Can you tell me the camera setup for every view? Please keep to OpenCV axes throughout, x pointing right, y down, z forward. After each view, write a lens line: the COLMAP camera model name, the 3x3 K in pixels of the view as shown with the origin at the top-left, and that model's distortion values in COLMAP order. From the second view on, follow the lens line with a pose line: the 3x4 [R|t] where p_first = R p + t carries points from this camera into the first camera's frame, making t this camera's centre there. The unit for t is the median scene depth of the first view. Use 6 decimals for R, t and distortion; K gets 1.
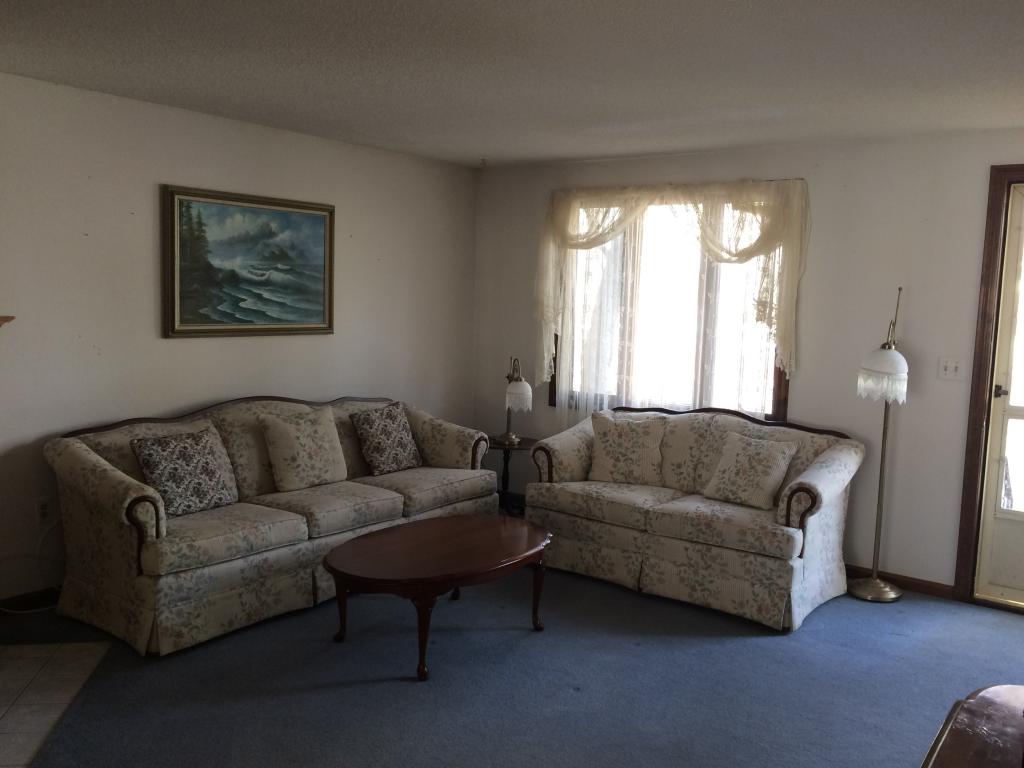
lens RADIAL K [[866.9, 0, 511.8], [0, 866.9, 383.2], [0, 0, 1]] dist [0.002839, -0.001857]
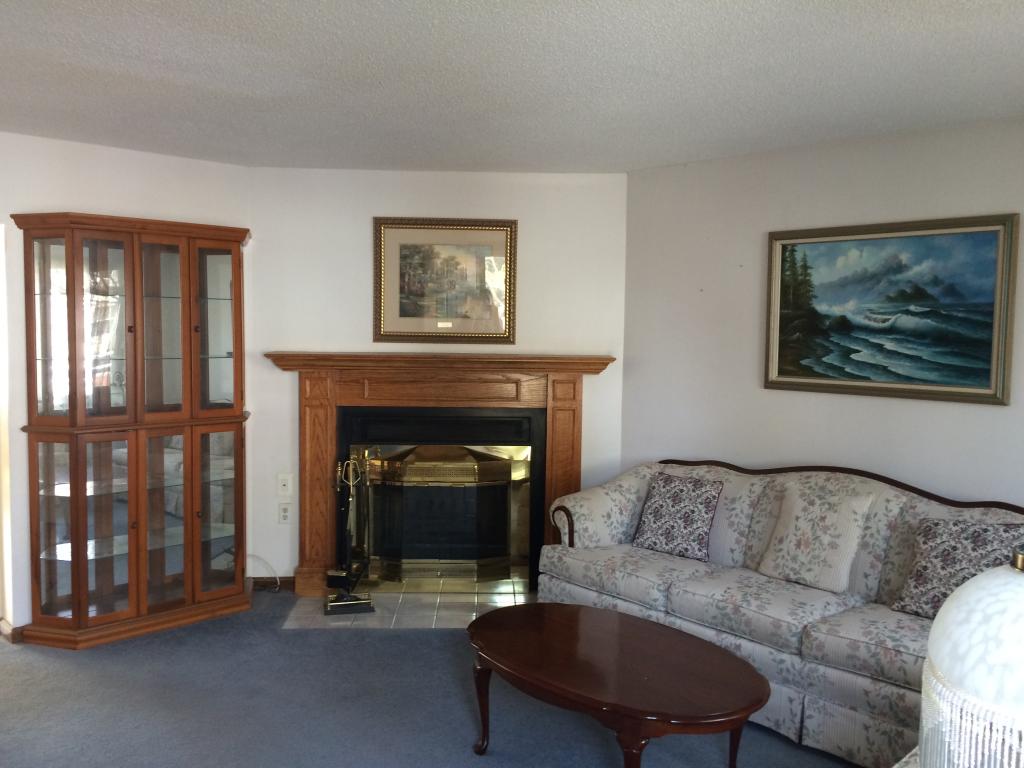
lens RADIAL K [[866.9, 0, 511.6], [0, 866.9, 385.3], [0, 0, 1]] dist [0.002839, -0.001857]
pose [[-0.160350, 0.036171, -0.986397, 0.574275], [-0.121084, 0.991060, 0.056025, -0.071236], [0.979605, 0.128421, -0.154537, 0.821638]]
